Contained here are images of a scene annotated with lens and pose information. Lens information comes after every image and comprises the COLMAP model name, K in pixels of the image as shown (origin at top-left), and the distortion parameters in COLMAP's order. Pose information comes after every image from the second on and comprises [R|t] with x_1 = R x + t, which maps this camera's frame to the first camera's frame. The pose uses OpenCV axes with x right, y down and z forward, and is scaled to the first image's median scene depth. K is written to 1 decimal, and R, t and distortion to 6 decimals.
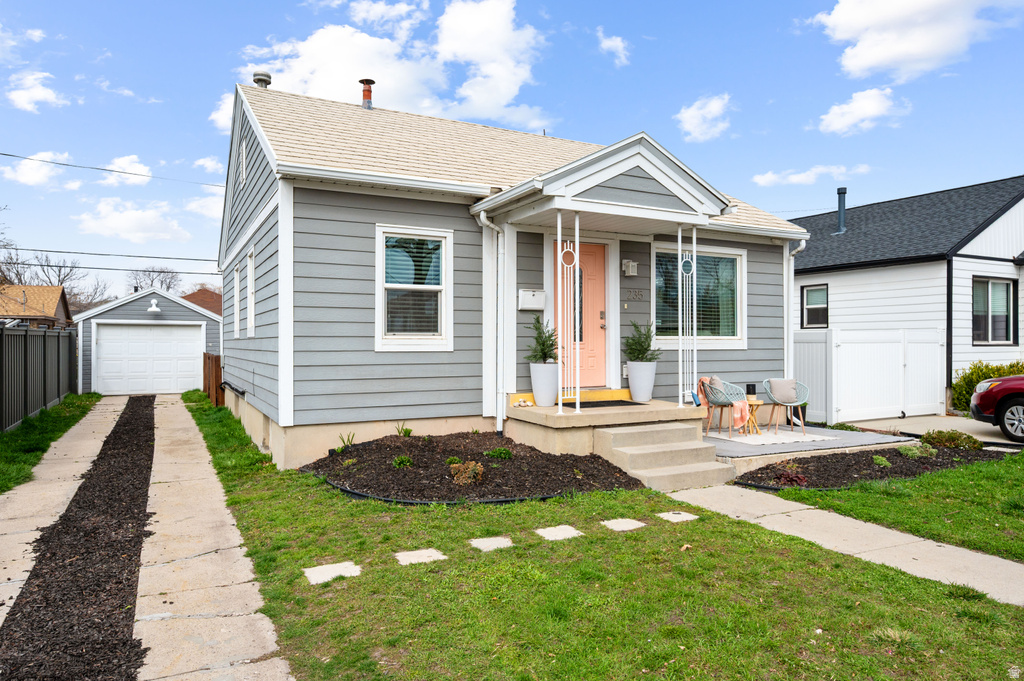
lens RADIAL K [[664.7, 0, 512.0], [0, 664.7, 340.5], [0, 0, 1]] dist [-0.000508, -0.000306]
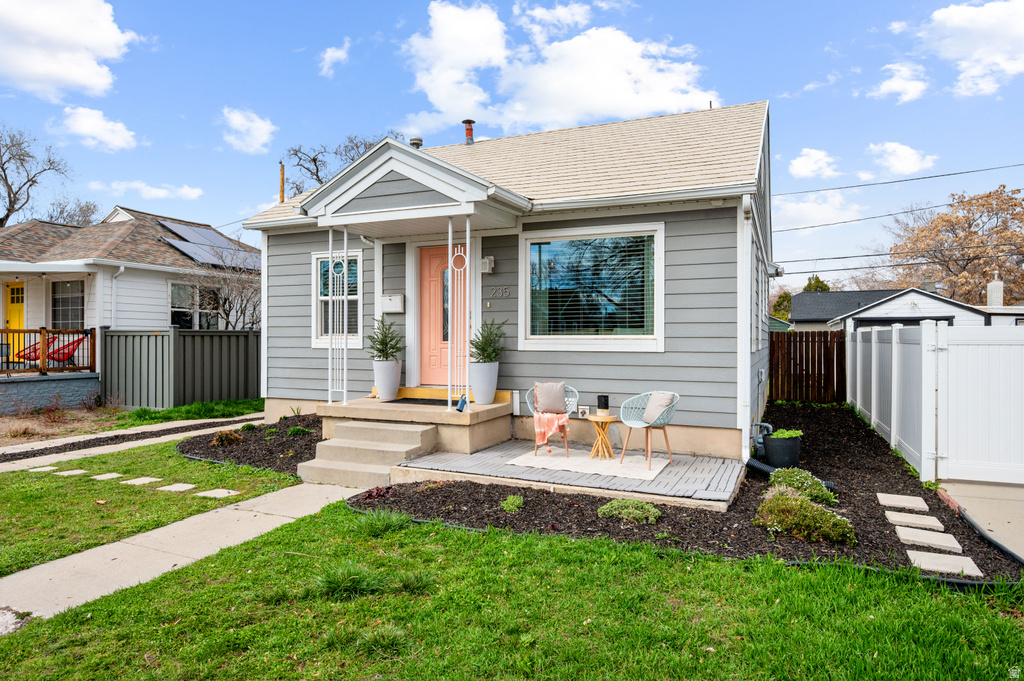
lens RADIAL K [[619.3, 0, 512.0], [0, 619.3, 340.5], [0, 0, 1]] dist [0.000960, 0.000121]
pose [[0.624146, 0.001109, -0.781307, 0.947246], [-0.001889, 0.999998, -0.000090, 0.000313], [0.781305, 0.001532, 0.624147, 0.493103]]
